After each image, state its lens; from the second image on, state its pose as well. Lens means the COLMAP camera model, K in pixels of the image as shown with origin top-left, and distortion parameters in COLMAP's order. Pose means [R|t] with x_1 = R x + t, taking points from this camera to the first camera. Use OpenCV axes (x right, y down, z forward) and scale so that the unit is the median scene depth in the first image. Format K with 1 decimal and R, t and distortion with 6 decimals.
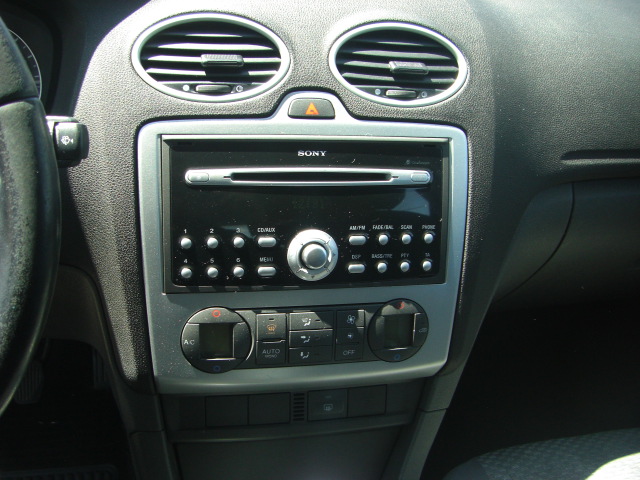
lens RADIAL K [[719.9, 0, 297.2], [0, 719.9, 272.1], [0, 0, 1]] dist [-0.166117, 0.064063]
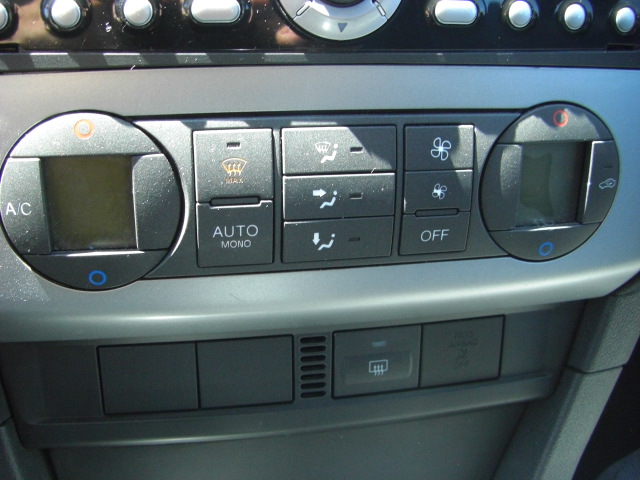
lens RADIAL K [[719.9, 0, 297.2], [0, 719.9, 272.1], [0, 0, 1]] dist [-0.166117, 0.064063]
pose [[0.999323, -0.011747, -0.034866, 0.009521], [0.014903, 0.995677, 0.091675, 0.096636], [0.033638, -0.092132, 0.995178, 0.613076]]
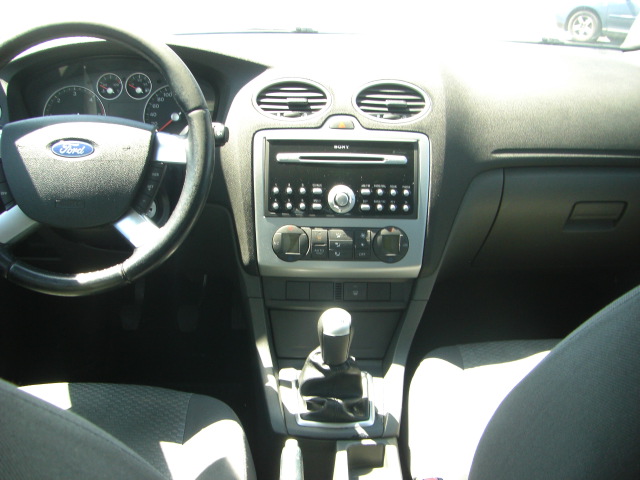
lens RADIAL K [[719.9, 0, 297.2], [0, 719.9, 272.1], [0, 0, 1]] dist [-0.166117, 0.064063]
pose [[0.977637, 0.018033, -0.209524, 0.302835], [-0.042208, 0.992869, -0.111490, 0.377676], [0.206019, 0.117840, 0.971427, -0.837871]]
